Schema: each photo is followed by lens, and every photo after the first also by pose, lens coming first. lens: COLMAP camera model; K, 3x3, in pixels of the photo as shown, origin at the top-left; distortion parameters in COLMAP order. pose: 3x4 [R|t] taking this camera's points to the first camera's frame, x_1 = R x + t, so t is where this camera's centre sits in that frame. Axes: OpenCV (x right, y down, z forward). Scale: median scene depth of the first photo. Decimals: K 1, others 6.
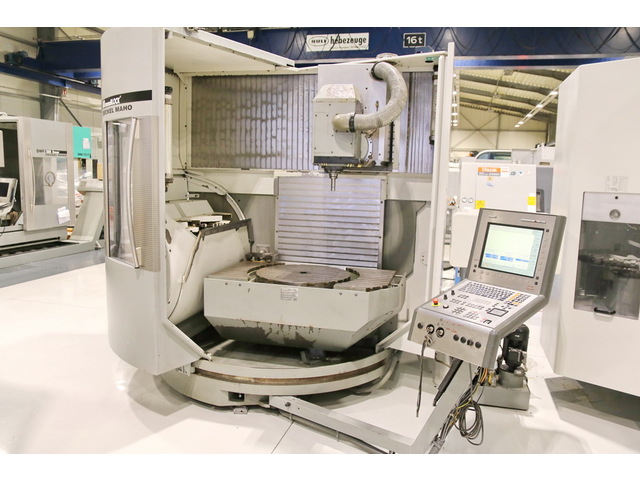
lens RADIAL K [[510.7, 0, 316.7], [0, 510.7, 250.6], [0, 0, 1]] dist [-0.129011, 0.119004]
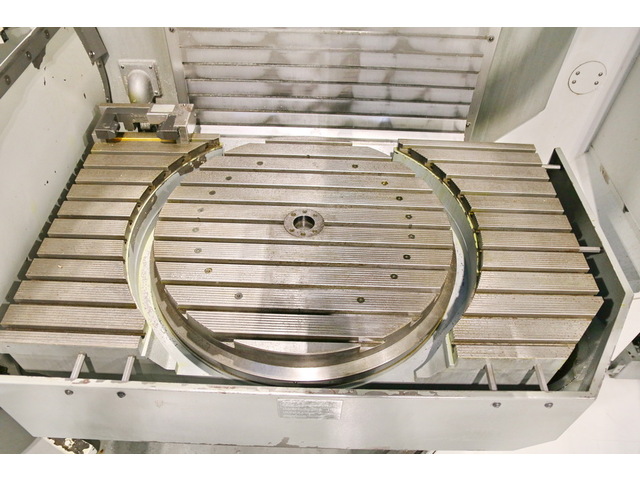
lens RADIAL K [[510.7, 0, 316.7], [0, 510.7, 250.6], [0, 0, 1]] dist [-0.129011, 0.119004]
pose [[0.972196, -0.177703, 0.152502, -0.063890], [0.039640, 0.766737, 0.640736, -0.132159], [-0.230789, -0.616876, 0.752463, 0.677169]]
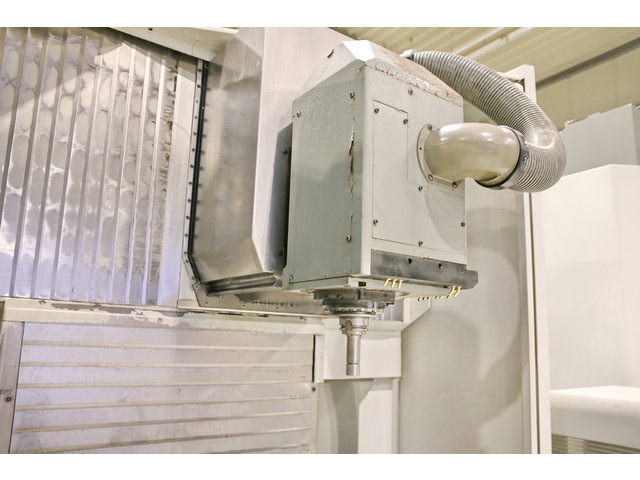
lens RADIAL K [[504.2, 0, 317.4], [0, 504.2, 251.0], [0, 0, 1]] dist [-0.133494, 0.127238]
pose [[0.649919, 0.120980, 0.750313, -0.182261], [0.099892, 0.965086, -0.242136, -0.101362], [-0.753410, 0.232319, 0.615143, 0.700903]]
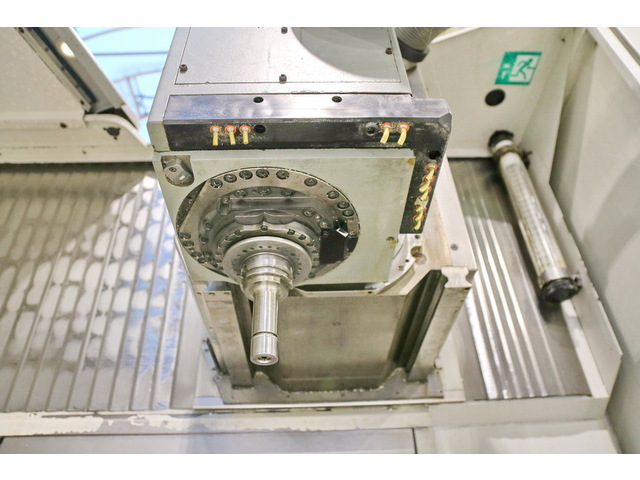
lens RADIAL K [[489.1, 0, 320.4], [0, 489.1, 253.3], [0, 0, 1]] dist [-0.068890, 0.006328]
pose [[0.960756, 0.113730, 0.253010, 0.006003], [0.102278, 0.702596, -0.704200, -0.028934], [-0.257853, 0.702441, 0.663391, 0.750909]]
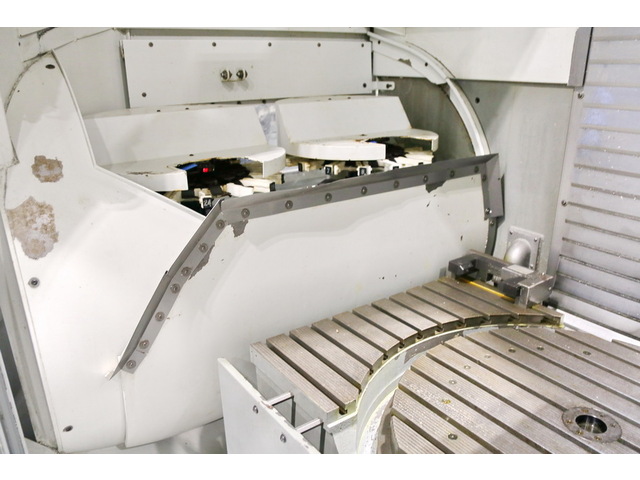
lens RADIAL K [[510.7, 0, 316.7], [0, 510.7, 250.6], [0, 0, 1]] dist [-0.129011, 0.119004]
pose [[0.763455, 0.193283, -0.616261, 0.001346], [-0.066684, 0.972661, 0.222452, -0.069790], [0.642409, -0.128737, 0.755472, 0.682885]]
